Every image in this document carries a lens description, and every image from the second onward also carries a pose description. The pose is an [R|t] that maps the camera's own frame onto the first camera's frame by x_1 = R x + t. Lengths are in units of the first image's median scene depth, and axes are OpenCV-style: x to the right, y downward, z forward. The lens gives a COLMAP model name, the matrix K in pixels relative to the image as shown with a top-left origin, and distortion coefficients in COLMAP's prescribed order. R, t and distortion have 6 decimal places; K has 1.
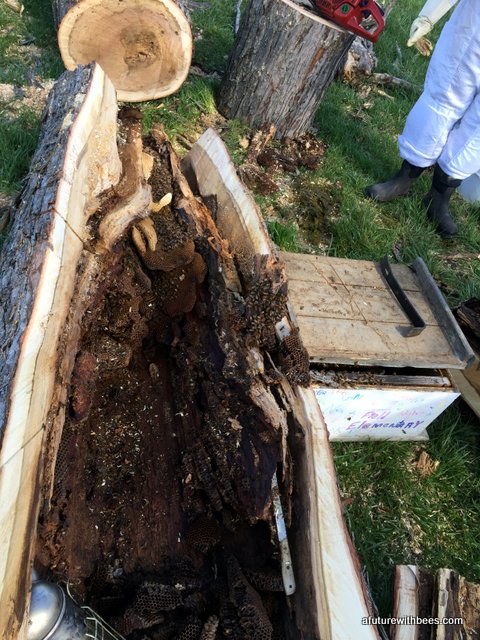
lens RADIAL K [[548.2, 0, 240.0], [0, 548.2, 320.0], [0, 0, 1]] dist [0.088523, -0.118976]
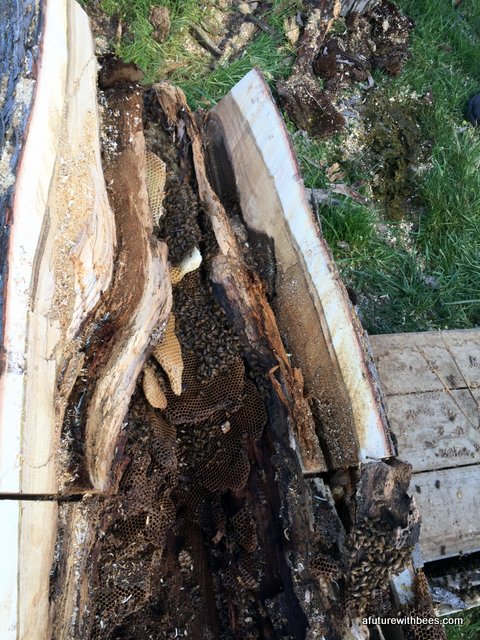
lens RADIAL K [[548.2, 0, 240.0], [0, 548.2, 320.0], [0, 0, 1]] dist [0.088523, -0.118976]
pose [[0.999973, 0.006850, 0.002689, -0.081673], [-0.007359, 0.933046, 0.359682, -0.367382], [-0.000045, -0.359693, 0.933071, 0.413916]]
